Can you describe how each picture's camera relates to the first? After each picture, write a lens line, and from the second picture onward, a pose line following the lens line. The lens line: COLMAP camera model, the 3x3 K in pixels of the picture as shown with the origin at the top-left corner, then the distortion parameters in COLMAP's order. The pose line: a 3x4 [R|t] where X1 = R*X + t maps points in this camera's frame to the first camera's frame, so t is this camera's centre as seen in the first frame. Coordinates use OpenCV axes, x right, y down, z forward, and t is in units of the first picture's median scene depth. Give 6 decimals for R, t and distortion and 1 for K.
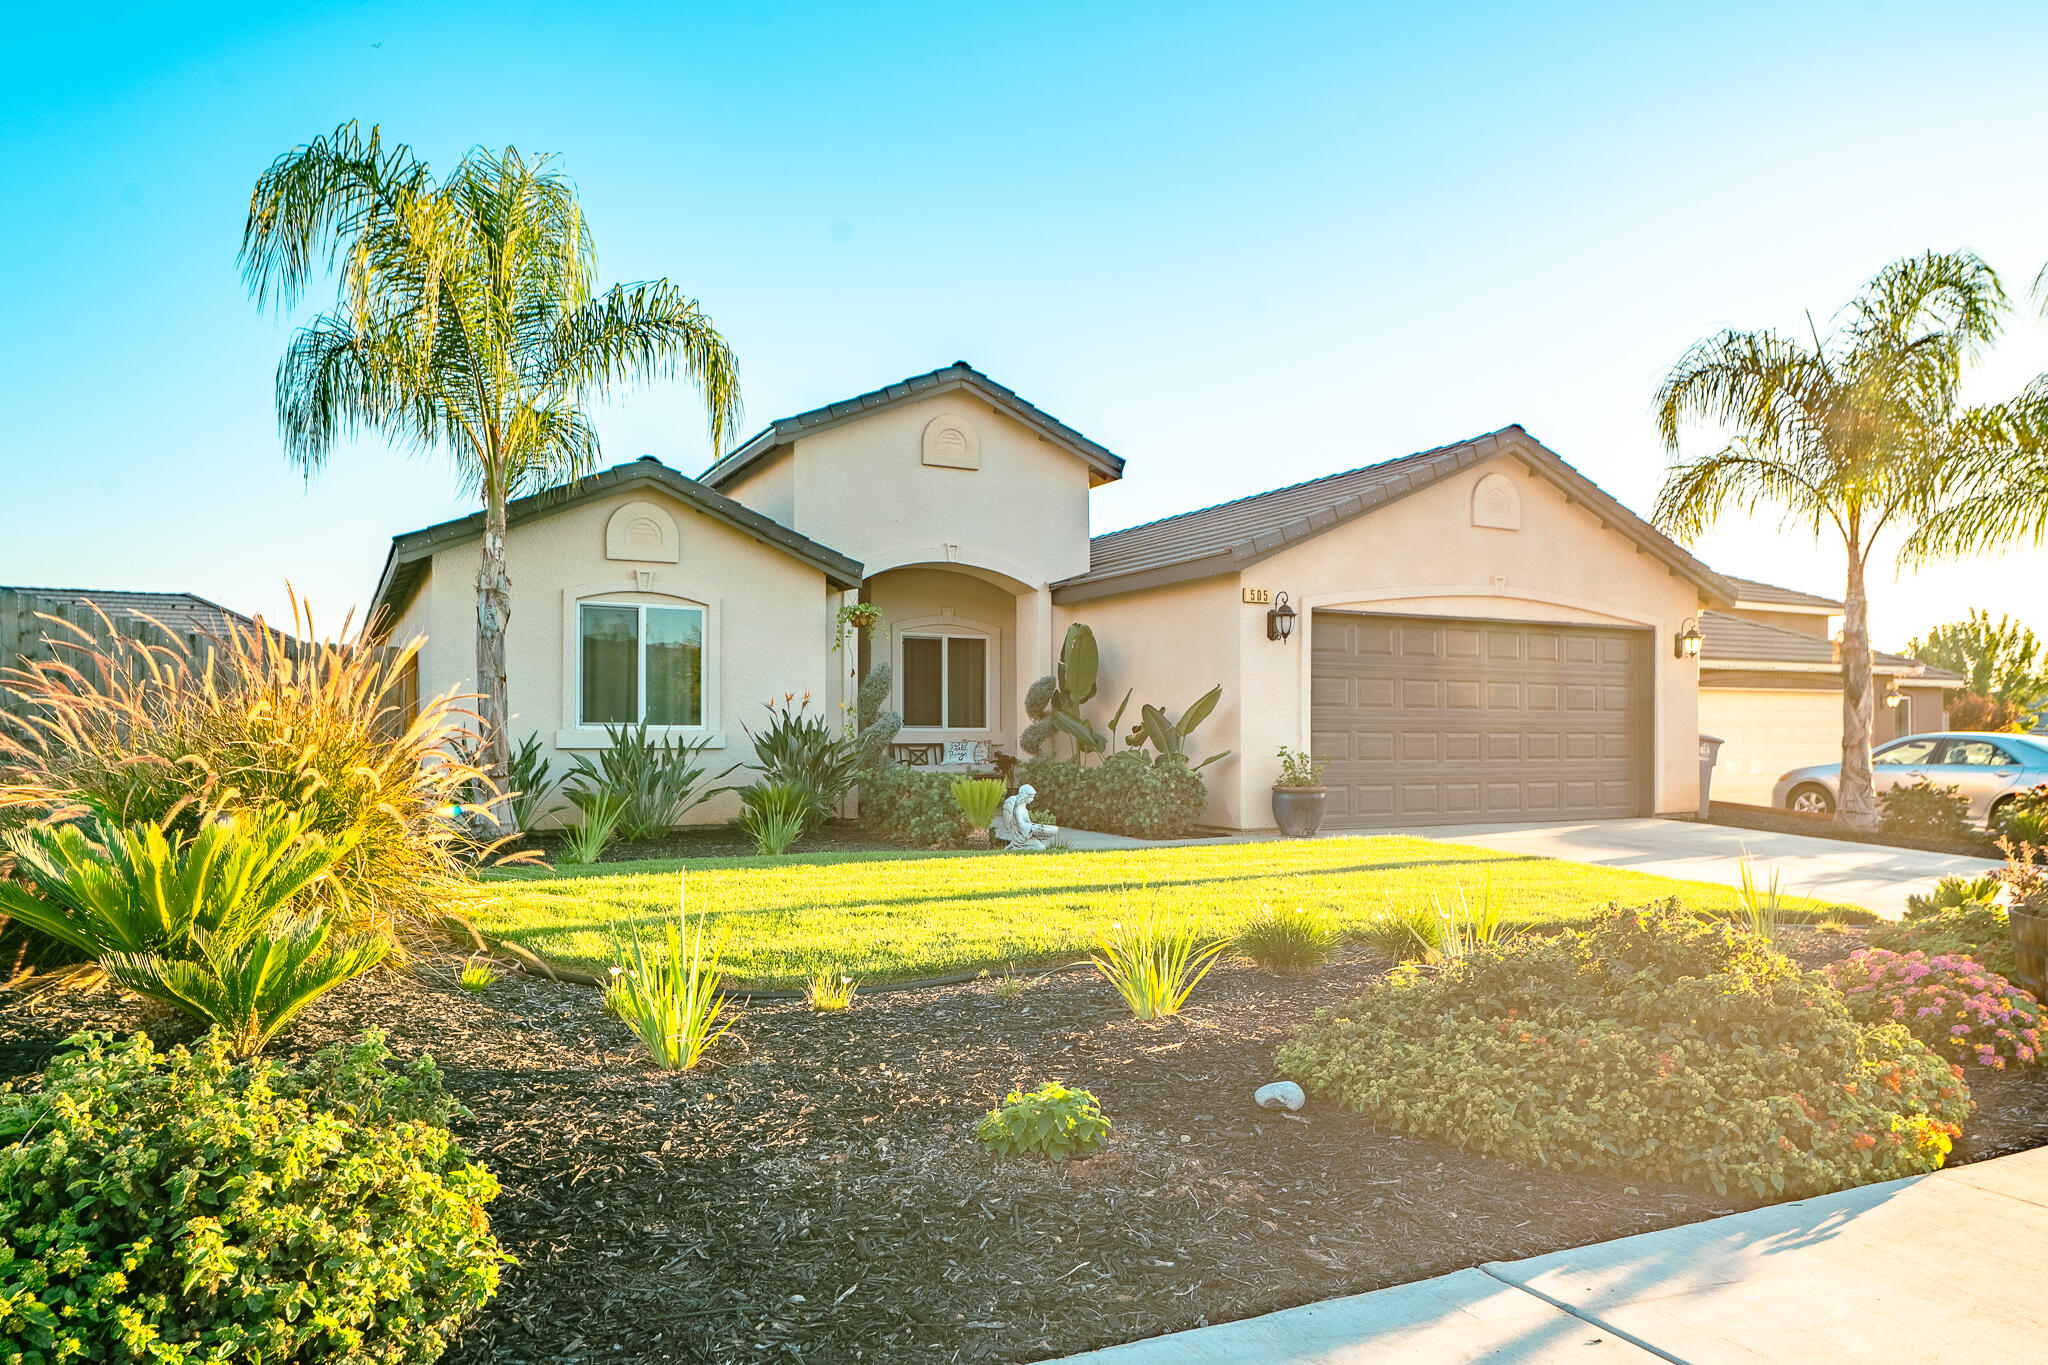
lens RADIAL K [[1260.0, 0, 1054.1], [0, 1260.0, 709.2], [0, 0, 1]] dist [0.009448, 0.000338]
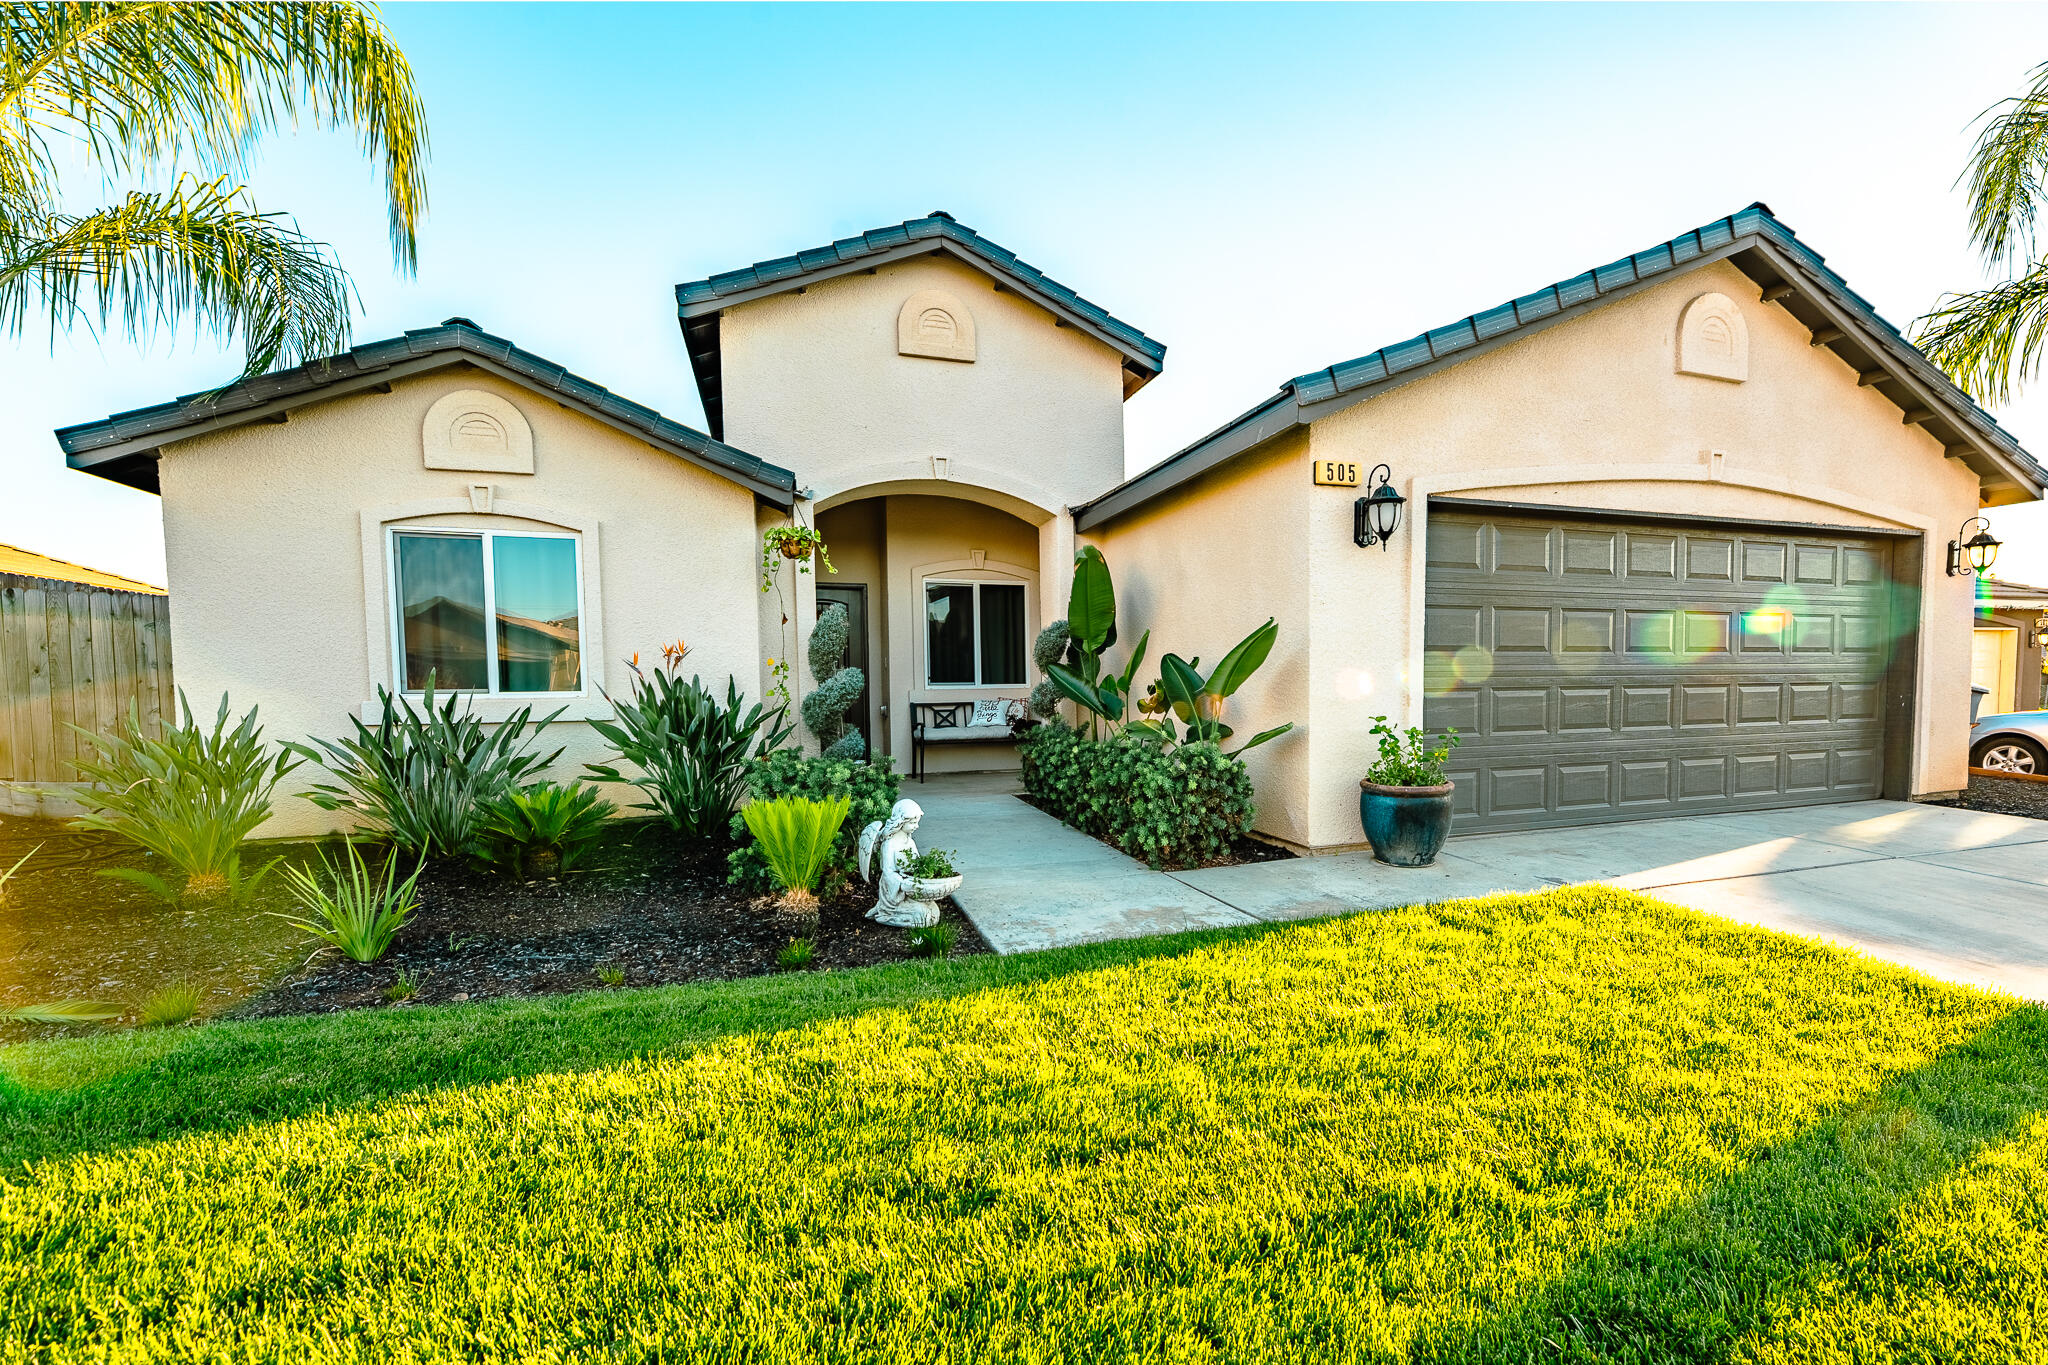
lens RADIAL K [[834.4, 0, 1067.7], [0, 834.4, 721.1], [0, 0, 1]] dist [-0.001596, -0.000100]
pose [[0.988263, -0.004984, -0.152679, 0.084056], [0.015665, 0.997505, 0.068834, 0.000904], [0.151955, -0.070418, 0.985876, 0.517929]]
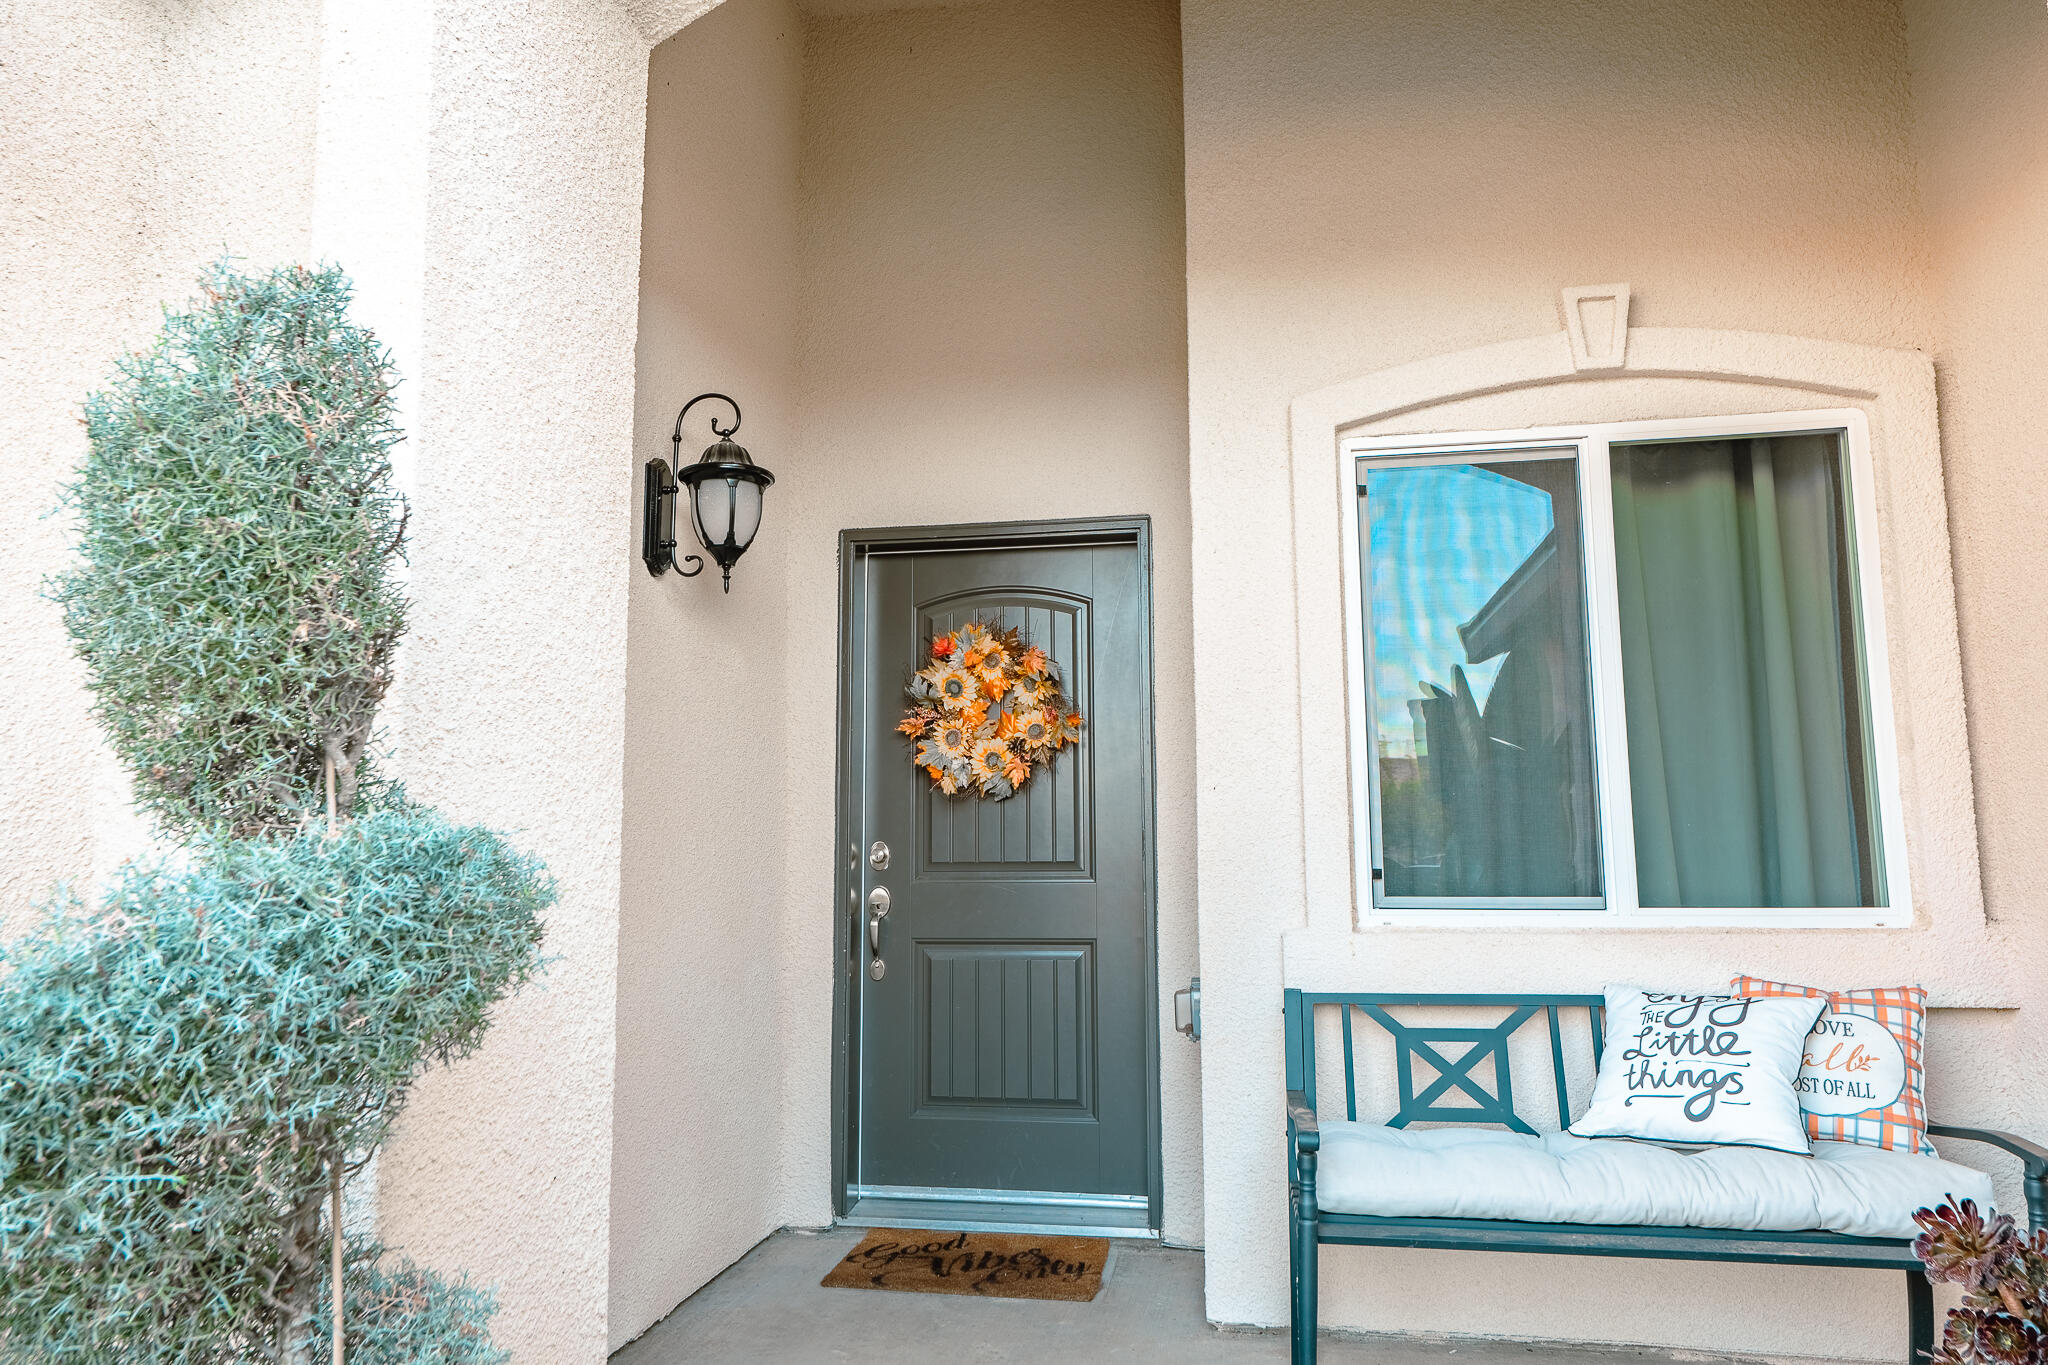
lens RADIAL K [[1334.3, 0, 1026.1], [0, 1334.3, 697.9], [0, 0, 1]] dist [0.004832, 0.001528]
pose [[0.785274, -0.083806, -0.613451, -0.039201], [0.020741, 0.993802, -0.109217, 0.004652], [0.618801, 0.073042, 0.782145, 0.974326]]
